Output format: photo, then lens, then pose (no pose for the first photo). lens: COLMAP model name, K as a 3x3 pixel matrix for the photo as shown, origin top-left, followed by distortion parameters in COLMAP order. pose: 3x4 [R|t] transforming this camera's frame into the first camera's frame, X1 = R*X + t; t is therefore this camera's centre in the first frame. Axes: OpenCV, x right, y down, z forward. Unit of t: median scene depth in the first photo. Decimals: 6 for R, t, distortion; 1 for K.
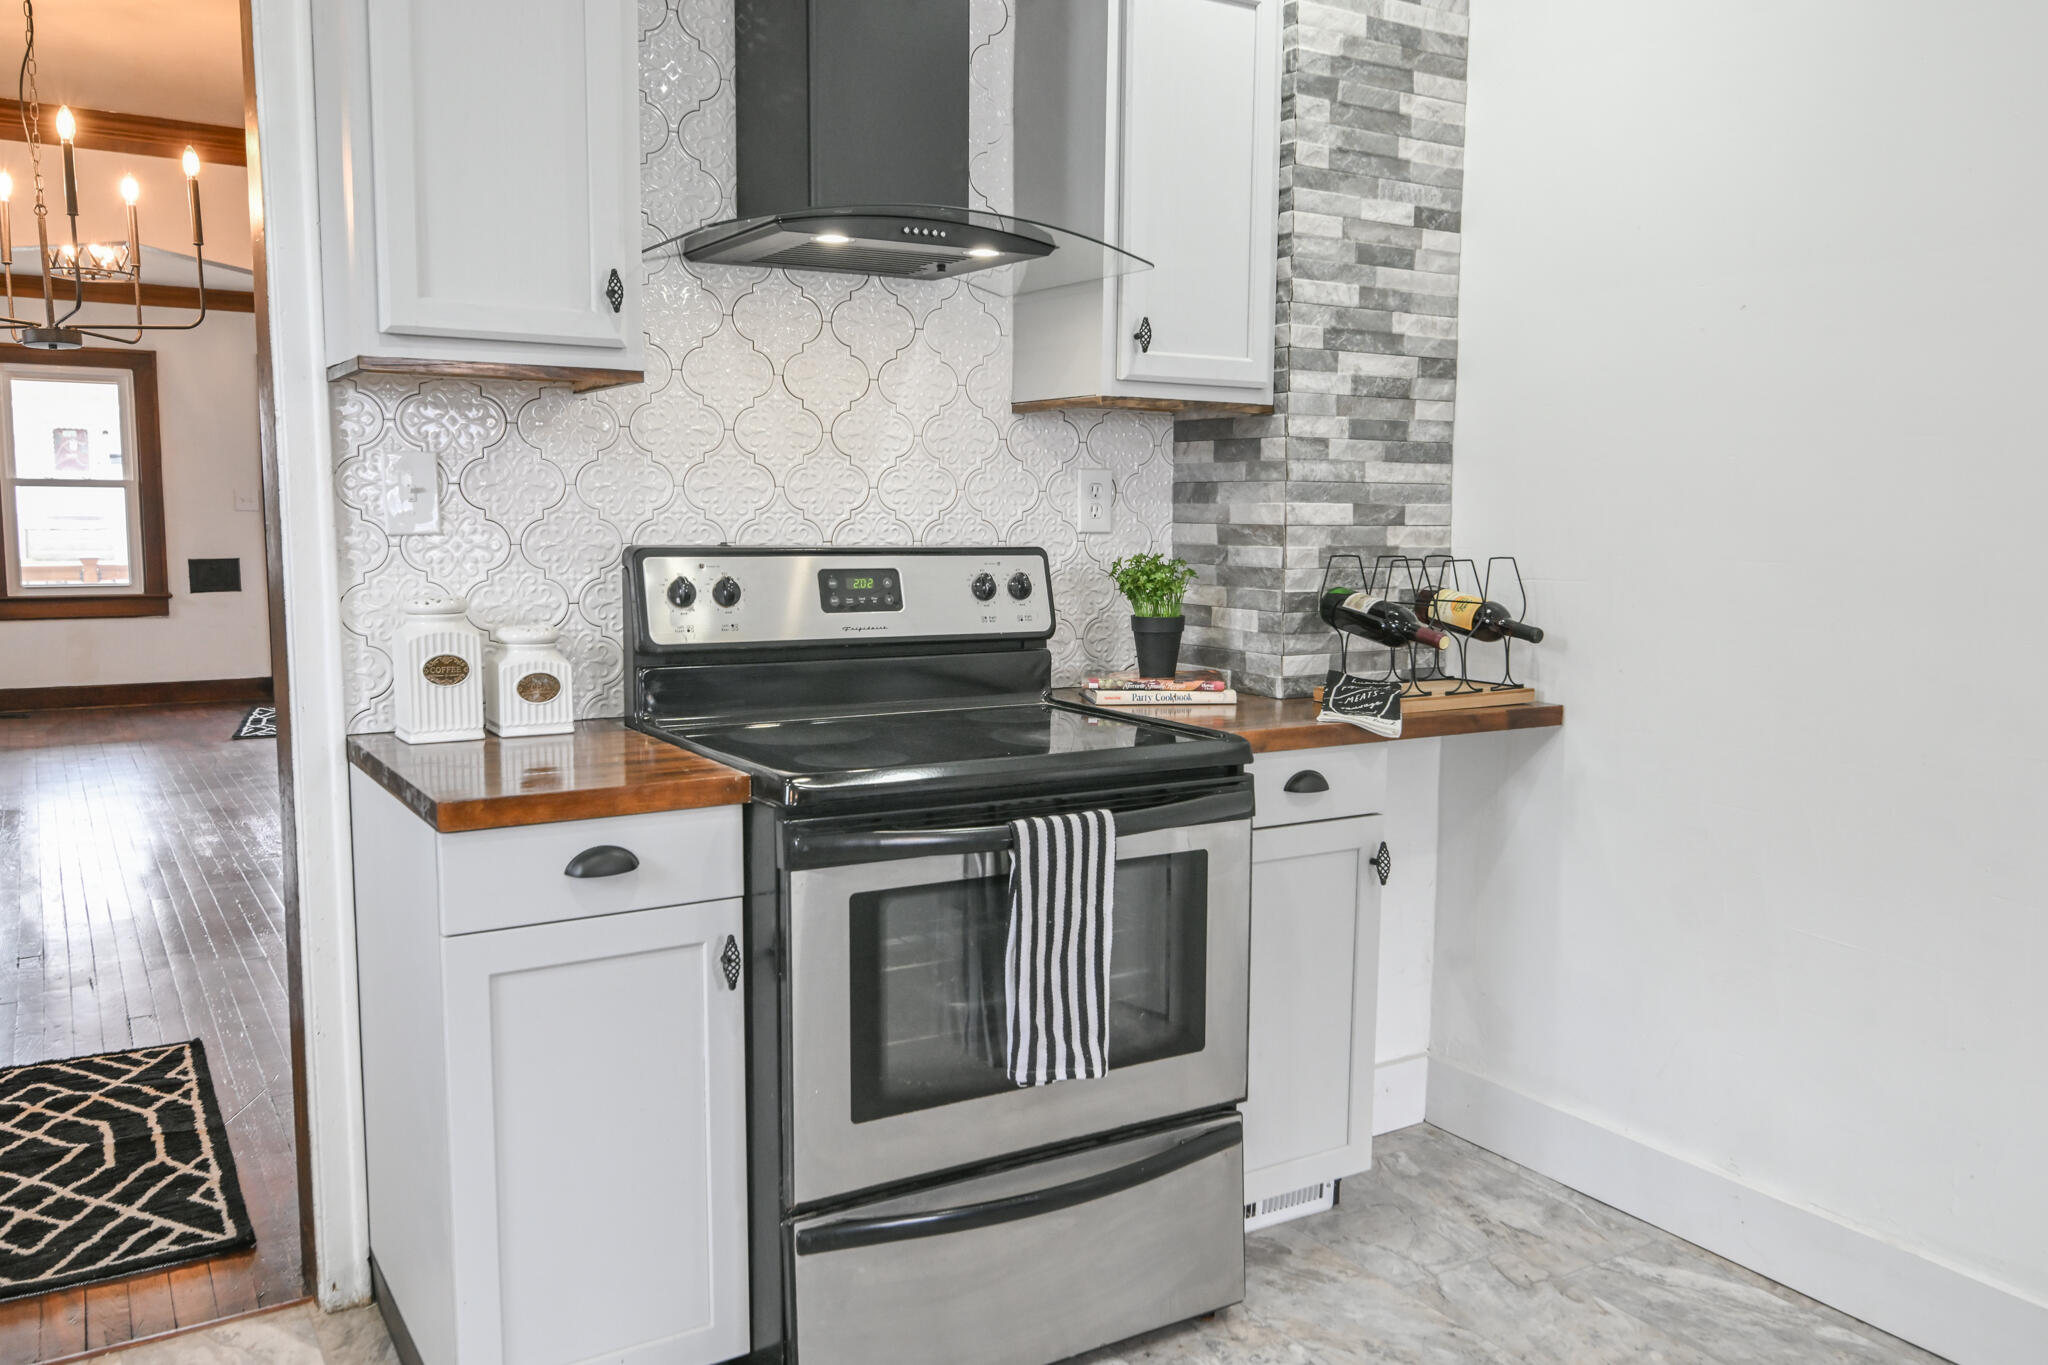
lens RADIAL K [[1578.2, 0, 1042.5], [0, 1578.2, 685.0], [0, 0, 1]] dist [0.009028, -0.000166]
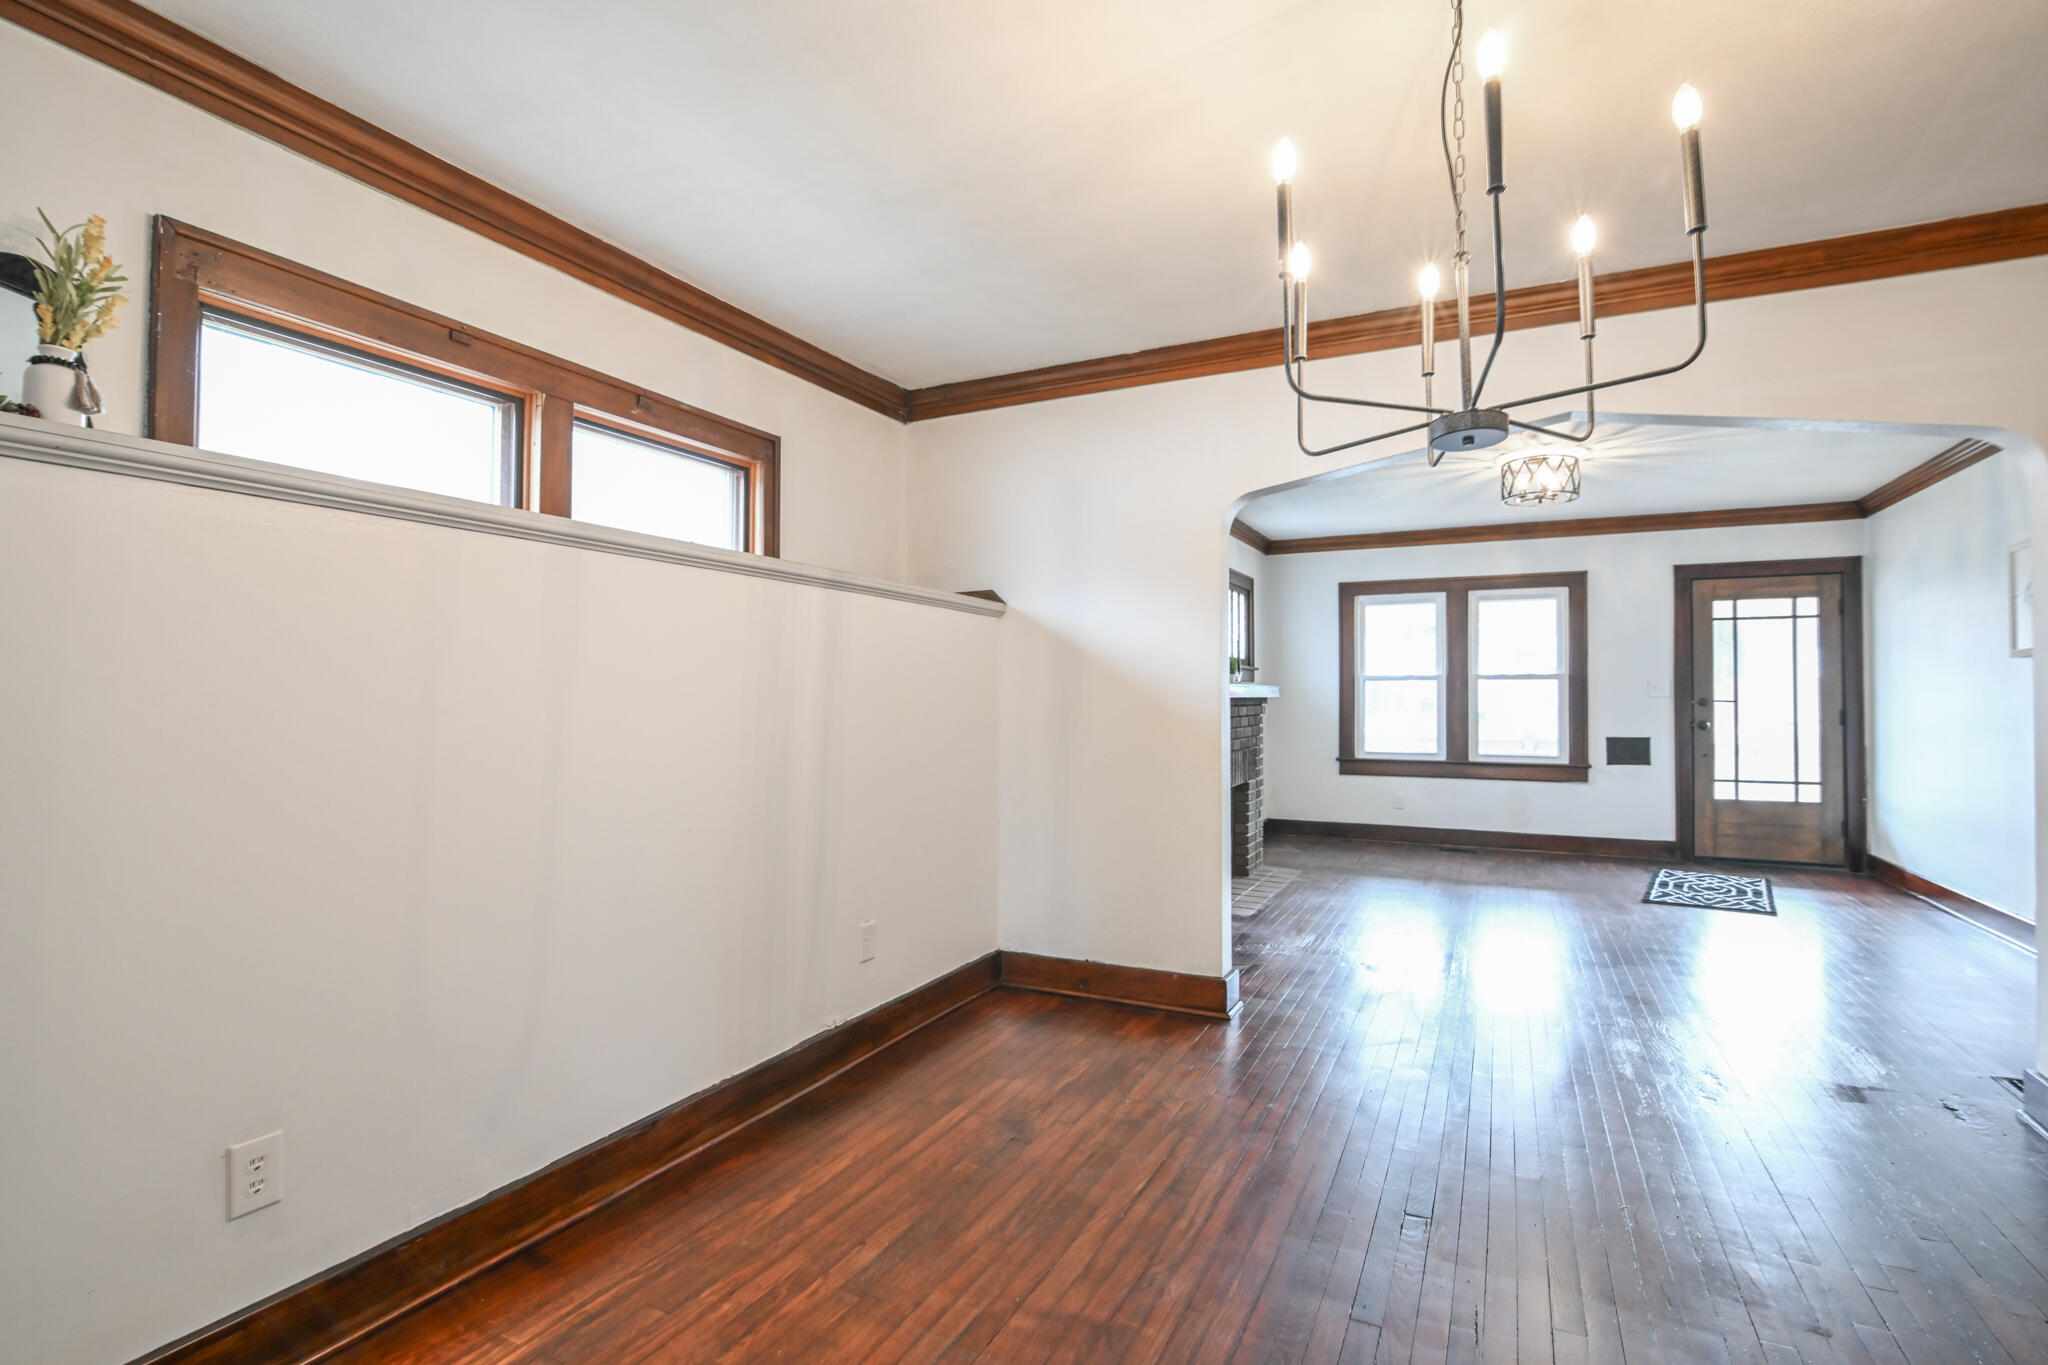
lens RADIAL K [[949.0, 0, 1025.6], [0, 949.0, 681.3], [0, 0, 1]] dist [-0.020687, 0.001127]
pose [[0.509462, -0.022914, -0.860188, -0.499095], [-0.094462, 0.992114, -0.082376, -0.070038], [0.855292, 0.123223, 0.503280, 0.865681]]
